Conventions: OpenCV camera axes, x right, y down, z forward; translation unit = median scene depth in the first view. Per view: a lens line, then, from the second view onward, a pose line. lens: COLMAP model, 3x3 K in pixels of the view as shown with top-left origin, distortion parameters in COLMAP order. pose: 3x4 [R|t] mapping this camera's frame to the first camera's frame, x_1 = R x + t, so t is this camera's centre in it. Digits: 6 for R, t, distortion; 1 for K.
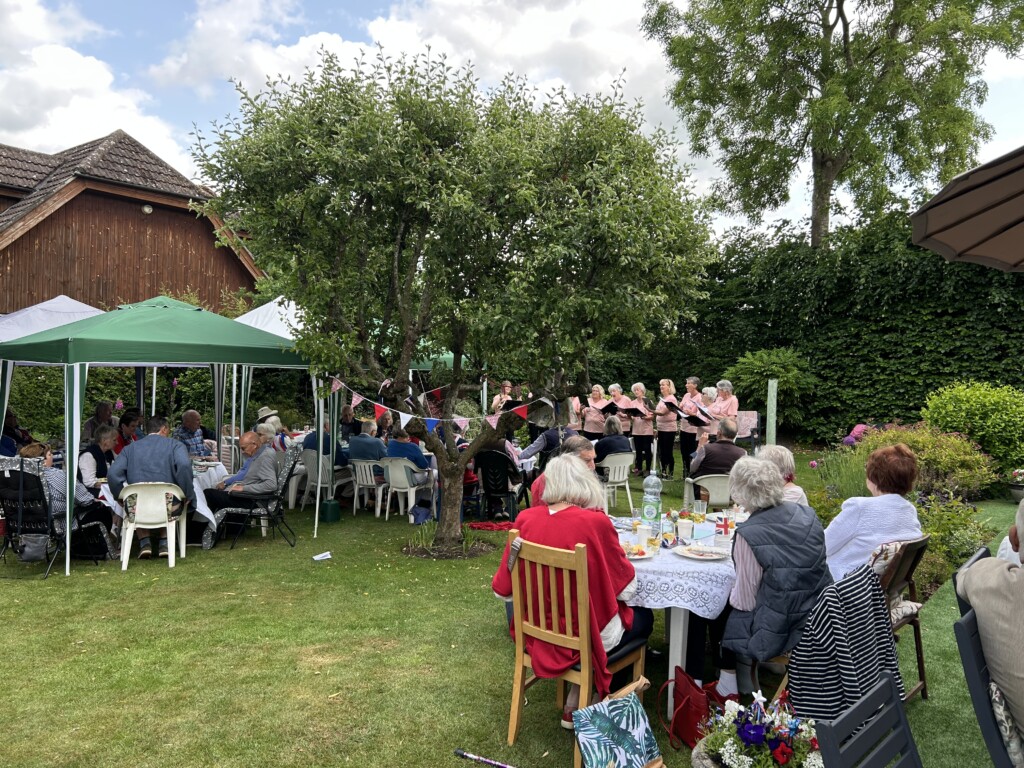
lens RADIAL K [[773.5, 0, 517.7], [0, 773.5, 389.7], [0, 0, 1]] dist [0.050018, -0.054725]
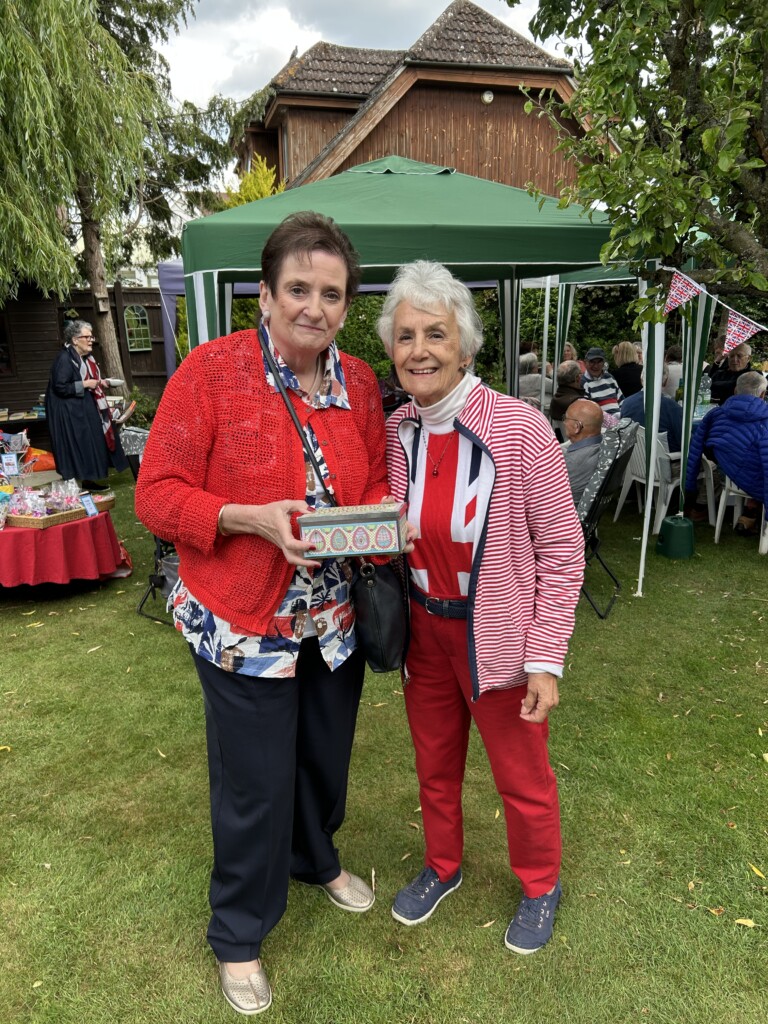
lens RADIAL K [[773.5, 0, 387.2], [0, 773.5, 509.4], [0, 0, 1]] dist [0.050018, -0.054725]
pose [[0.806528, 0.110003, -0.580872, -0.047842], [0.024023, 0.975627, 0.218115, 0.005157], [0.590708, -0.189870, 0.784228, 0.246830]]
